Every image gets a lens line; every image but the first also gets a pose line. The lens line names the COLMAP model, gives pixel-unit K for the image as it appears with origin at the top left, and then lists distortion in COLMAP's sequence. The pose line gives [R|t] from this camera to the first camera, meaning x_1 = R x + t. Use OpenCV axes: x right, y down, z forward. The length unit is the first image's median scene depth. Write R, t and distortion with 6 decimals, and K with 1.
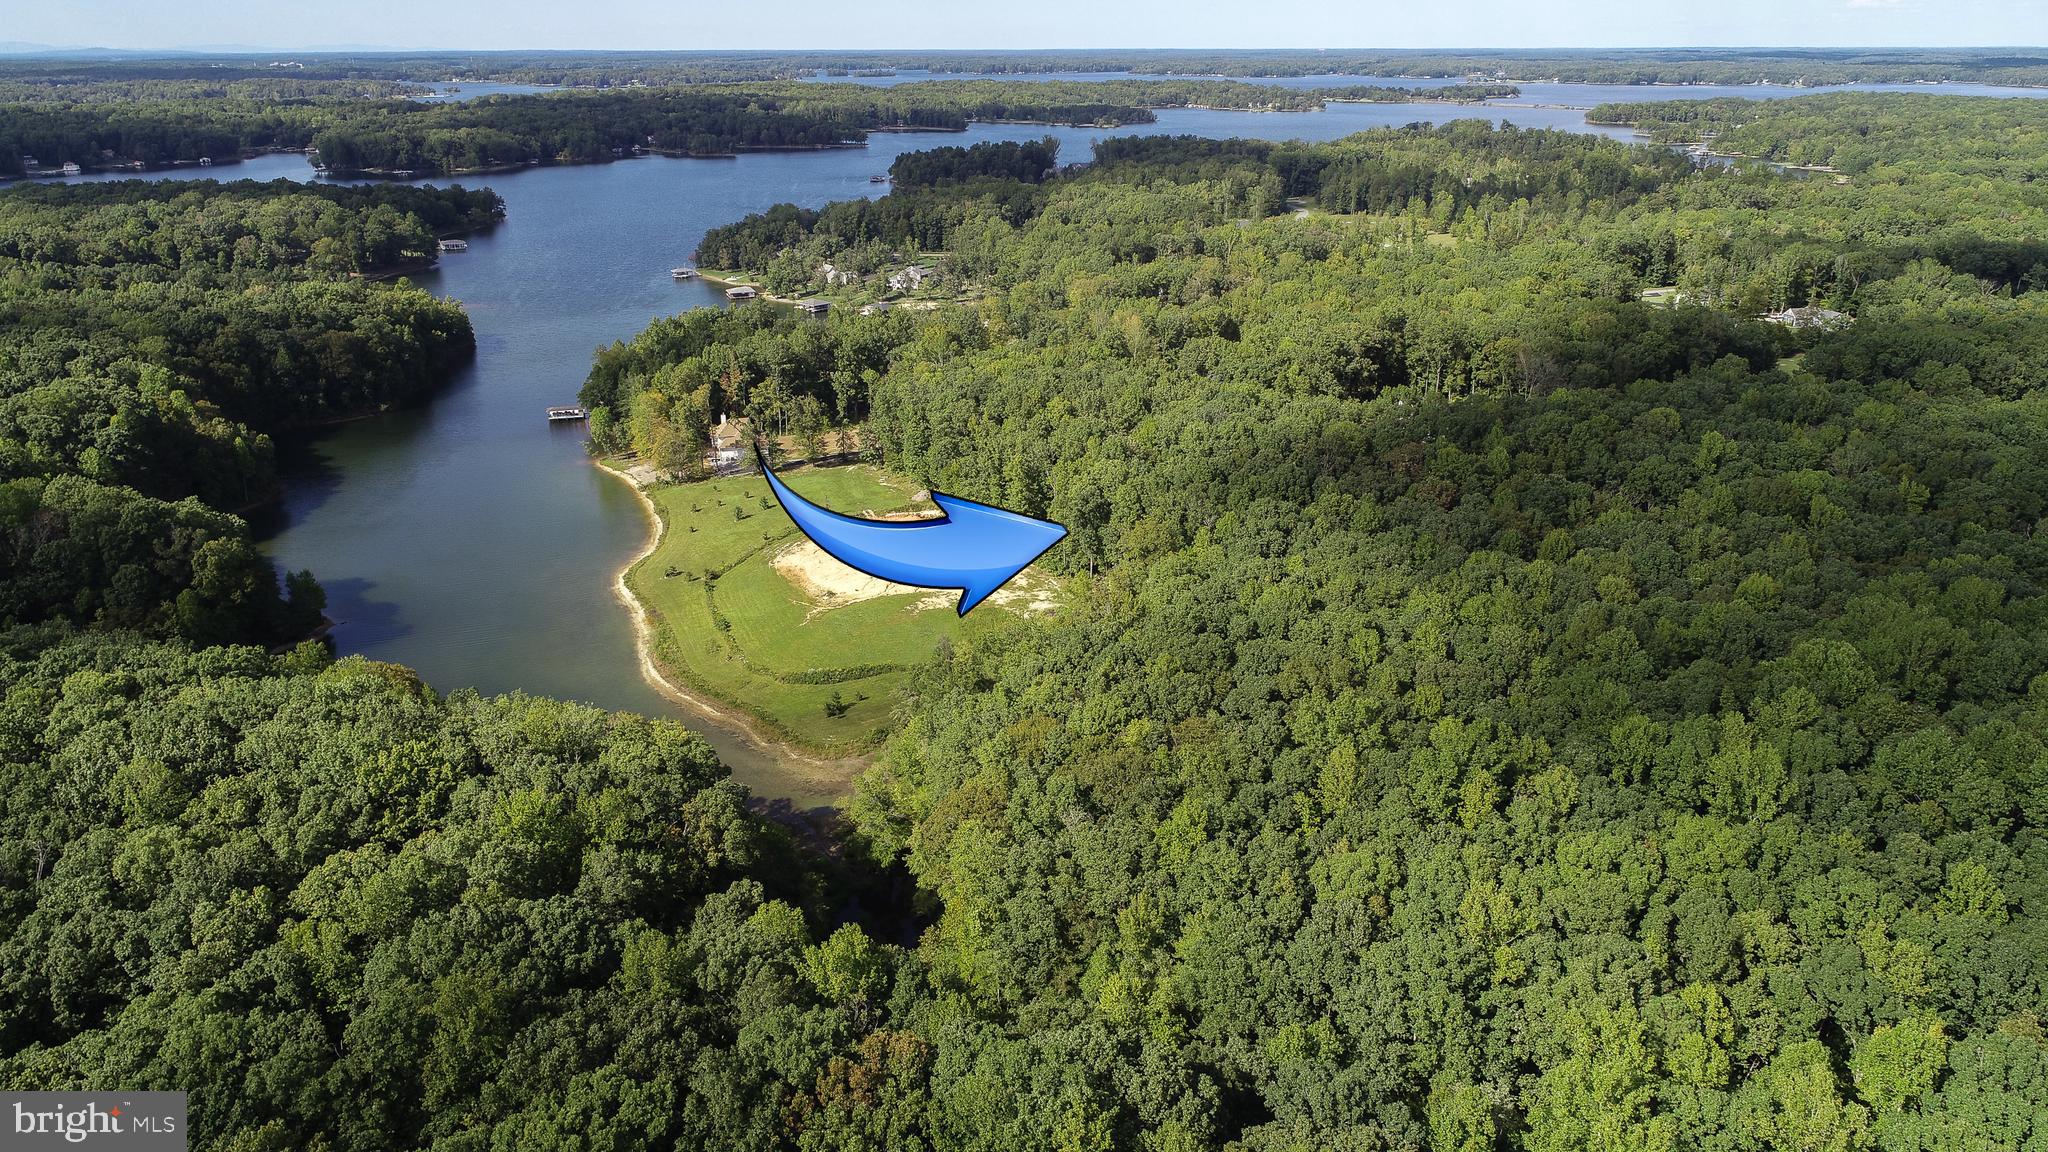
lens RADIAL K [[1373.7, 0, 1023.8], [0, 1373.7, 590.8], [0, 0, 1]] dist [0.002612, -0.001232]
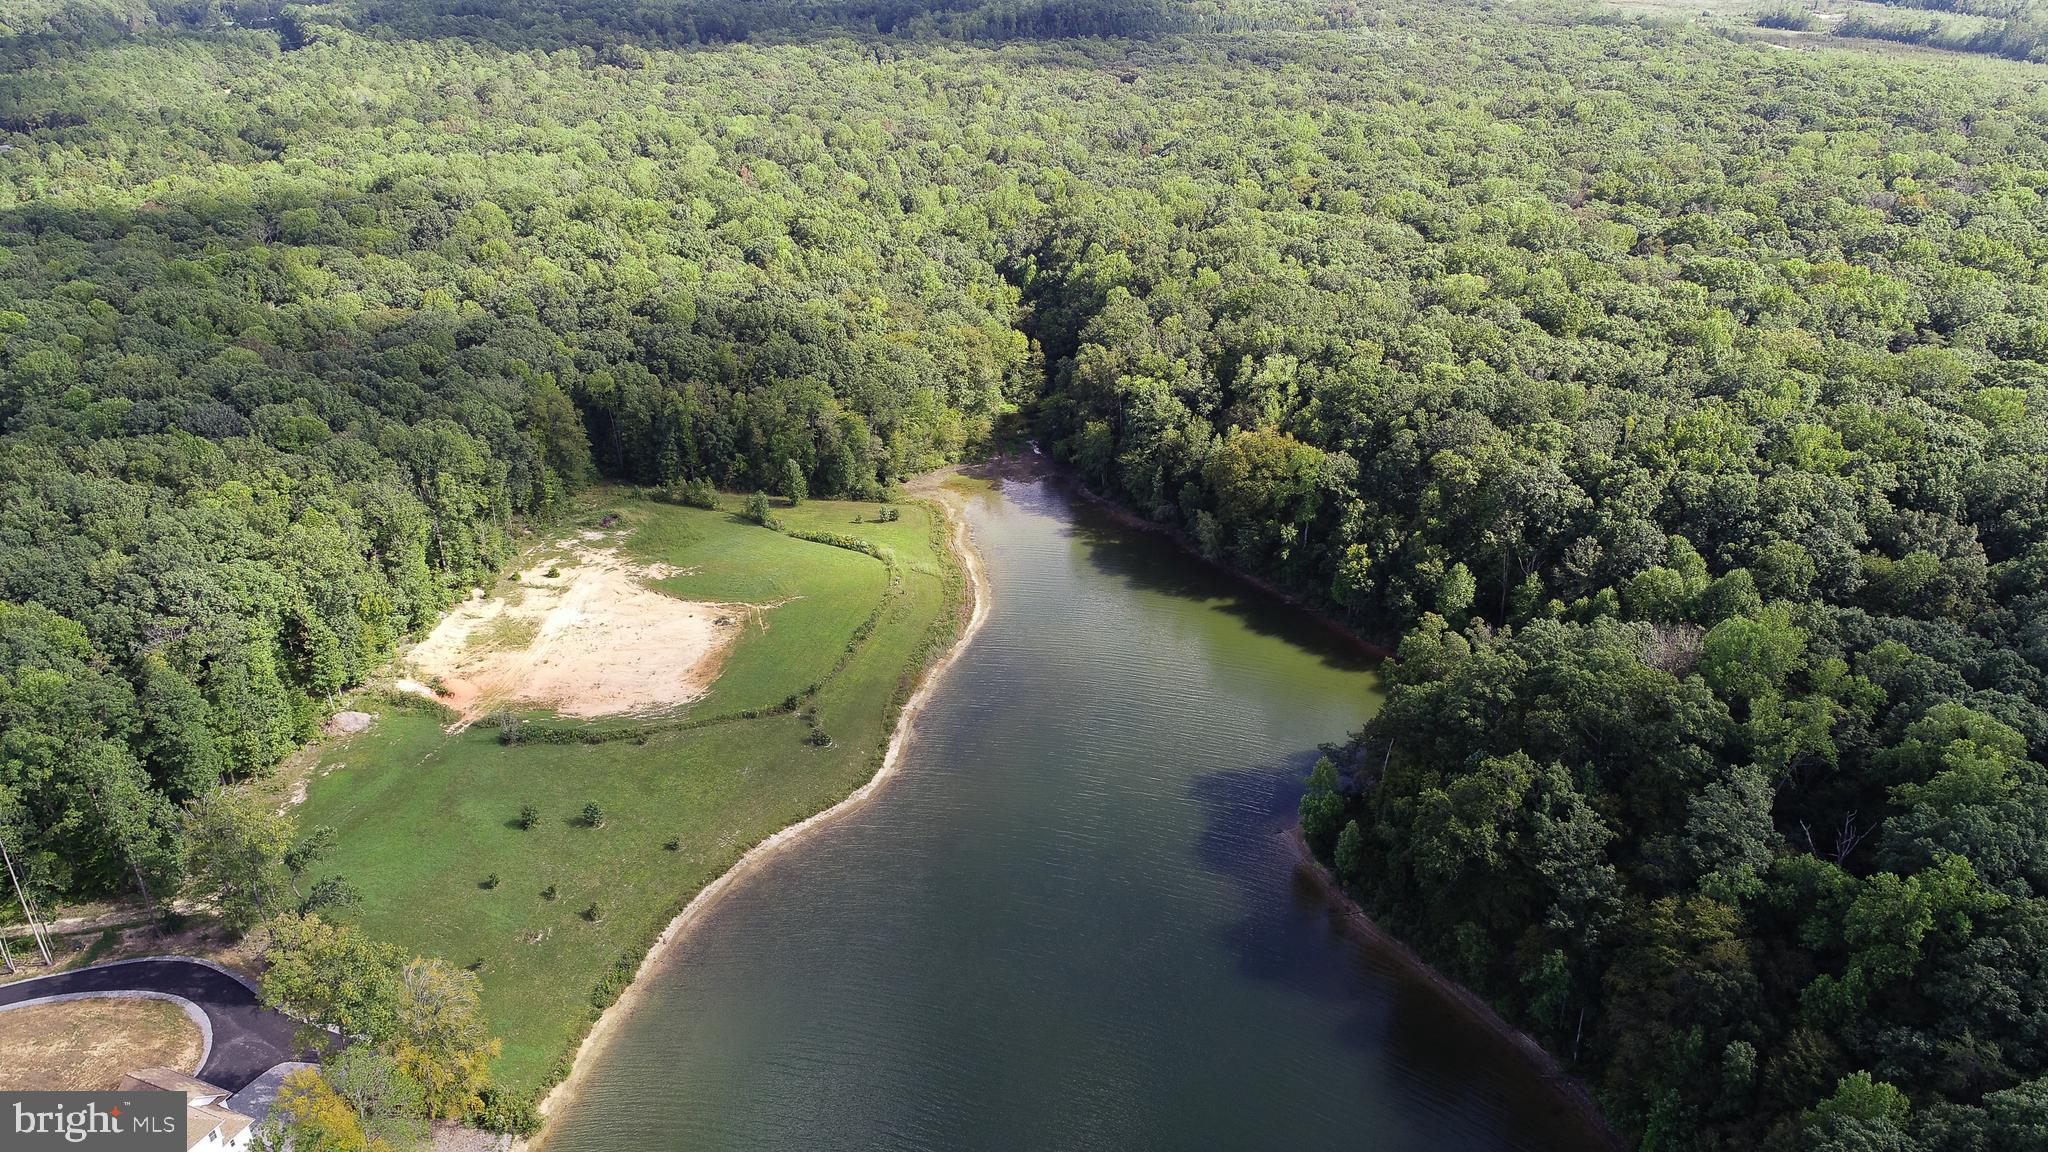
lens RADIAL K [[1373.7, 0, 1023.8], [0, 1373.7, 590.8], [0, 0, 1]] dist [0.002612, -0.001232]
pose [[-0.811205, -0.253699, 0.526862, -0.535014], [0.225647, 0.695397, 0.682281, -0.393130], [-0.539472, 0.672354, -0.506862, 0.995446]]
